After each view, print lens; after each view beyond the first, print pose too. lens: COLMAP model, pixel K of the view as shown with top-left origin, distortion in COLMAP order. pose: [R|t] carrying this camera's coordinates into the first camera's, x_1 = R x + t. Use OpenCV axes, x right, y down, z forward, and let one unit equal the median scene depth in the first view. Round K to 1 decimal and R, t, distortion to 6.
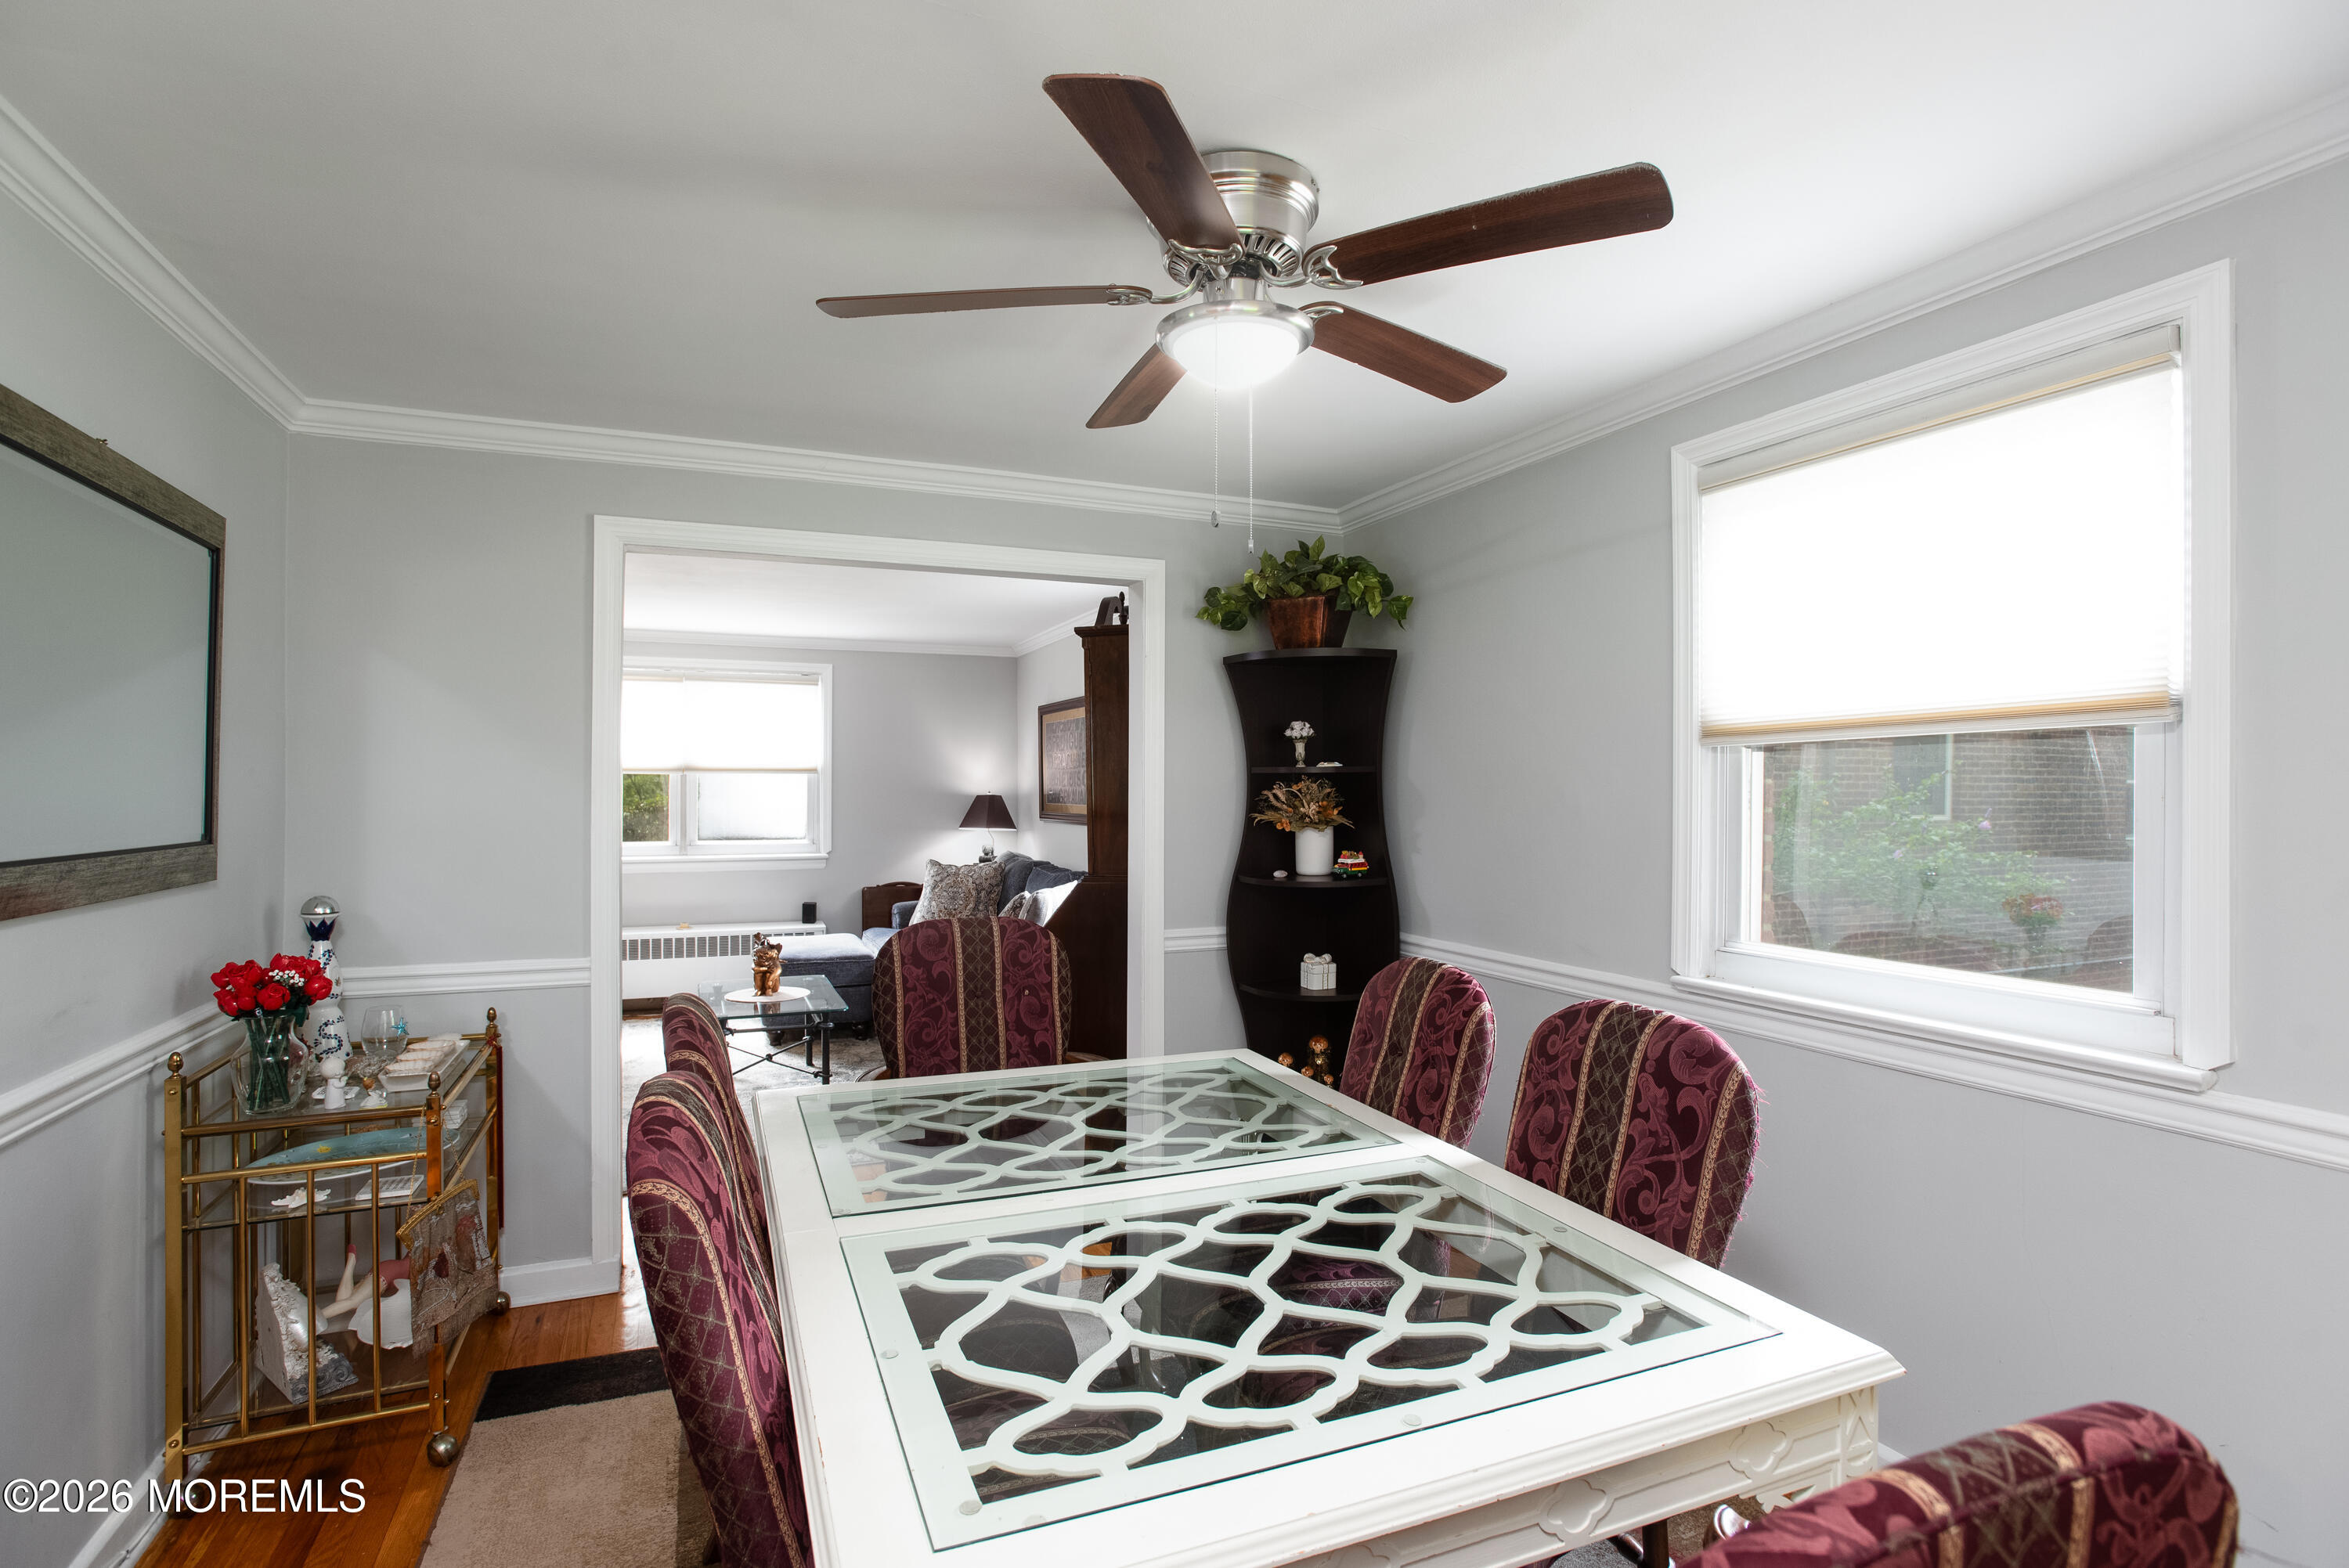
lens RADIAL K [[1133.3, 0, 1173.2], [0, 1133.3, 785.2], [0, 0, 1]] dist [-0.066393, 0.033367]
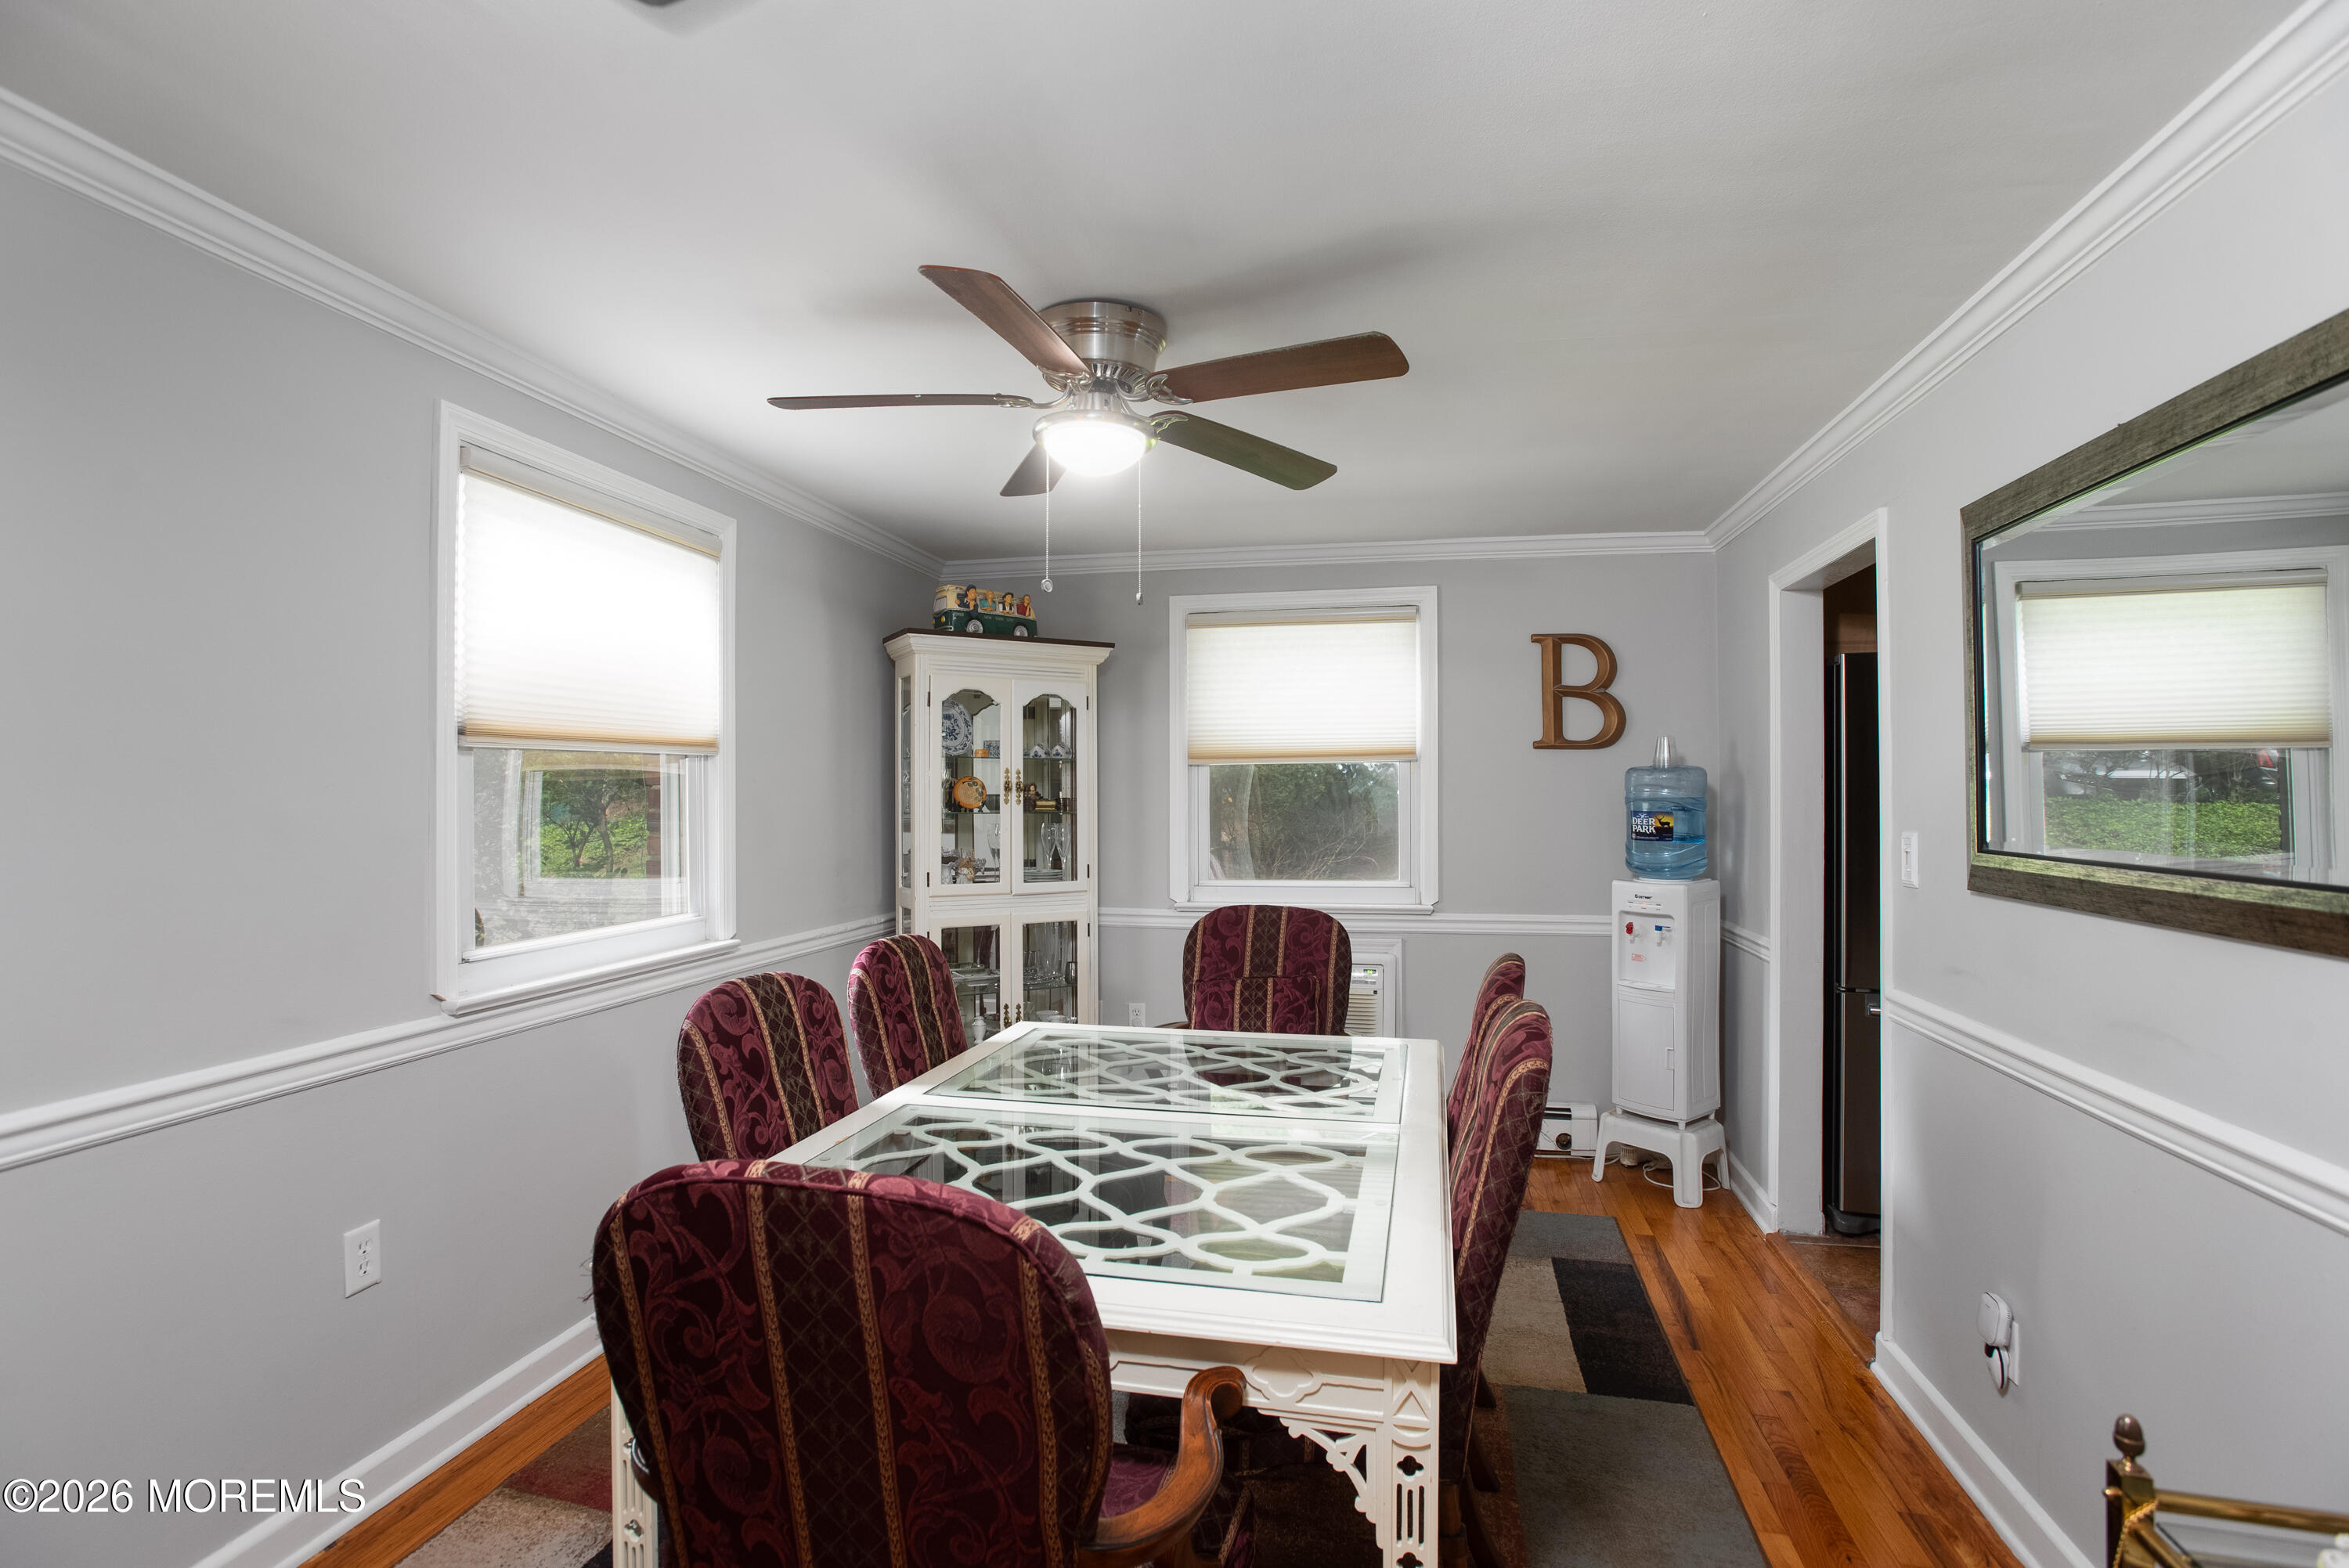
lens RADIAL K [[1133.3, 0, 1173.2], [0, 1133.3, 785.2], [0, 0, 1]] dist [-0.066393, 0.033367]
pose [[-0.819823, 0.005842, 0.572587, -0.718805], [0.002330, 0.999974, -0.006866, 0.003256], [-0.572612, -0.004295, -0.819816, 1.947325]]
